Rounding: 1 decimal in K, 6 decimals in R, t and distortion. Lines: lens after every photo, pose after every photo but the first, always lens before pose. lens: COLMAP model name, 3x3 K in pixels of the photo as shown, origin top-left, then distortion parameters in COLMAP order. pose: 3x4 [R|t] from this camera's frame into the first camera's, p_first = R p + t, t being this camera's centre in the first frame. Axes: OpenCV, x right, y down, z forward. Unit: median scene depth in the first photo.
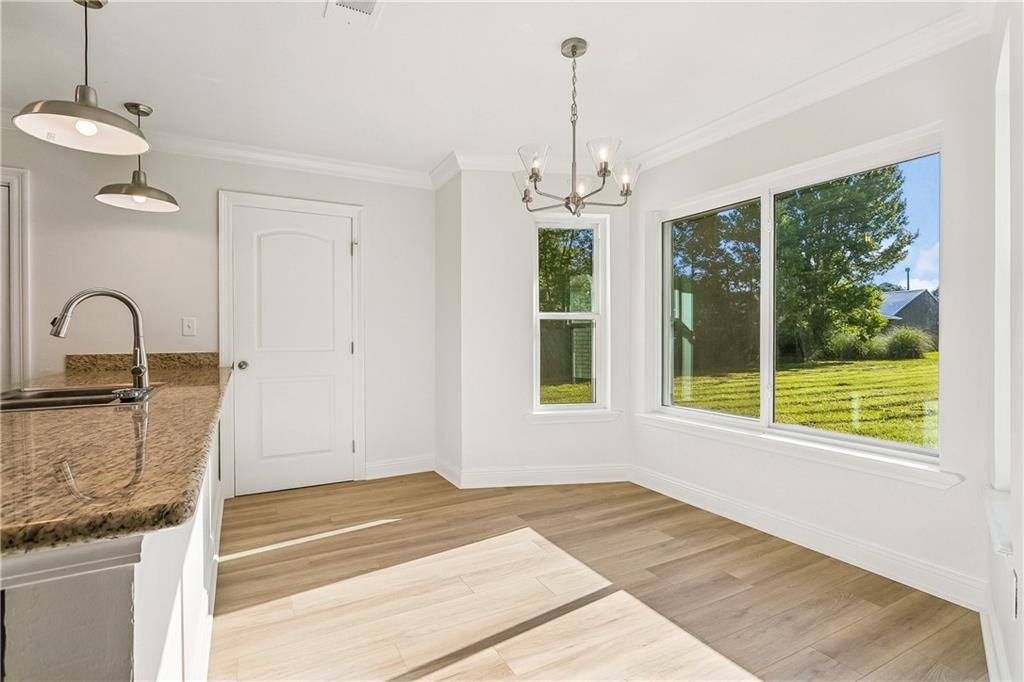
lens RADIAL K [[499.5, 0, 505.7], [0, 499.5, 336.2], [0, 0, 1]] dist [-0.005626, 0.004613]
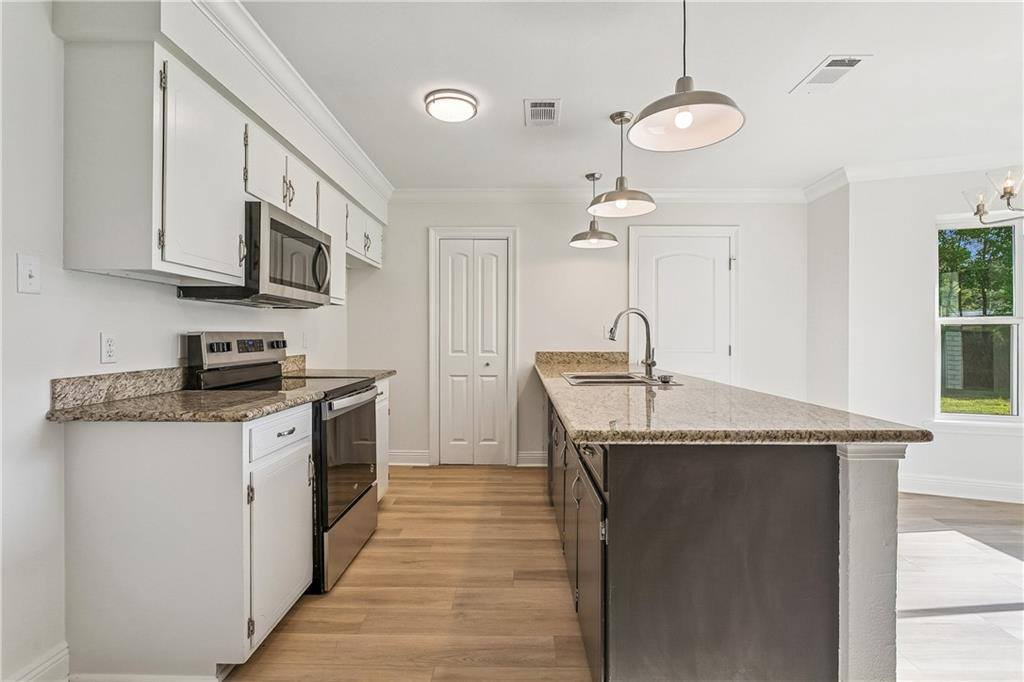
lens RADIAL K [[499.5, 0, 510.5], [0, 499.5, 335.3], [0, 0, 1]] dist [-0.005626, 0.004613]
pose [[0.874185, 0.004731, -0.485570, -0.248311], [-0.008068, 0.999956, -0.004782, -0.002175], [0.485526, 0.008098, 0.874184, -0.321166]]
